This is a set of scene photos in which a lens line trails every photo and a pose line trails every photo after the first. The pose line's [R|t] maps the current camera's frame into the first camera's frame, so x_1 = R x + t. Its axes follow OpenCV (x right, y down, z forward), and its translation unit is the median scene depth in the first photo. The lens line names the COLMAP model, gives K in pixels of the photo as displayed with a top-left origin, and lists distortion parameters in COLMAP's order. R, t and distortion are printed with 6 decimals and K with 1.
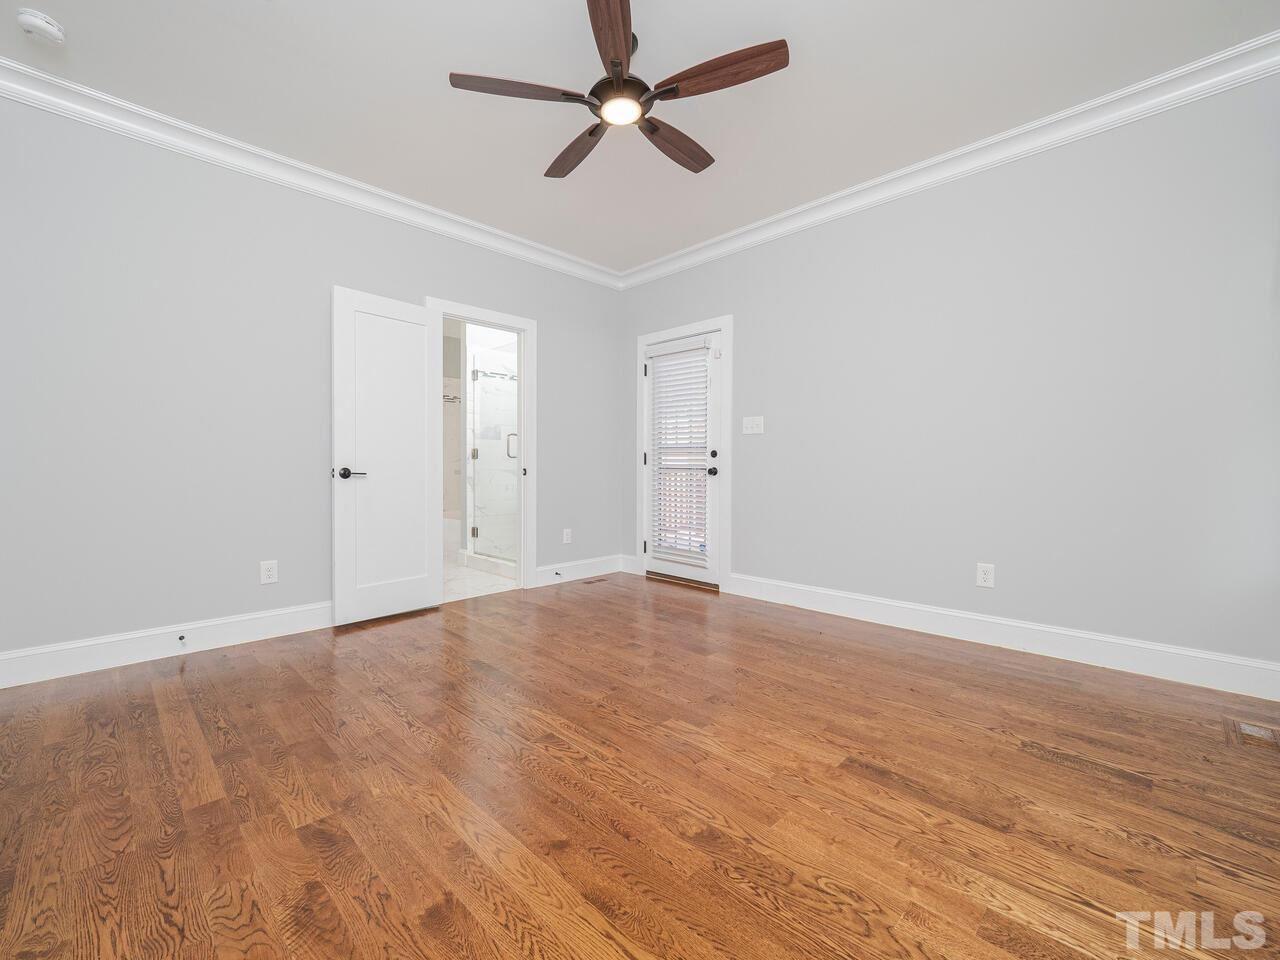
lens RADIAL K [[589.1, 0, 633.0], [0, 589.1, 471.9], [0, 0, 1]] dist [-0.013391, 0.008559]
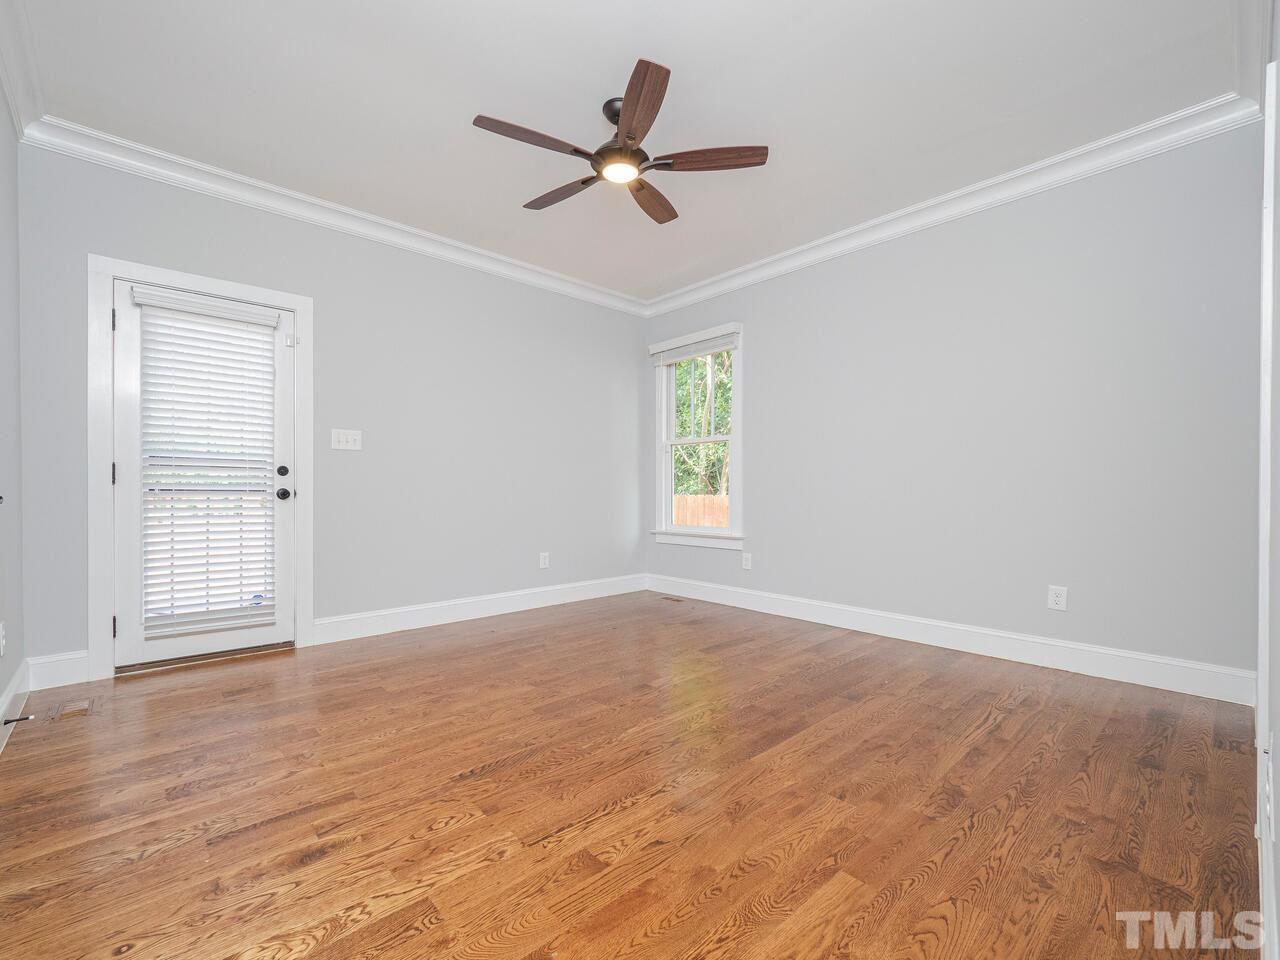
lens RADIAL K [[623.9, 0, 640.7], [0, 623.9, 493.3], [0, 0, 1]] dist [-0.002458, -0.000777]
pose [[-0.051571, -0.009632, 0.998623, -1.035439], [0.008845, 0.999910, 0.010101, -0.008421], [-0.998630, 0.009353, -0.051481, 0.870791]]
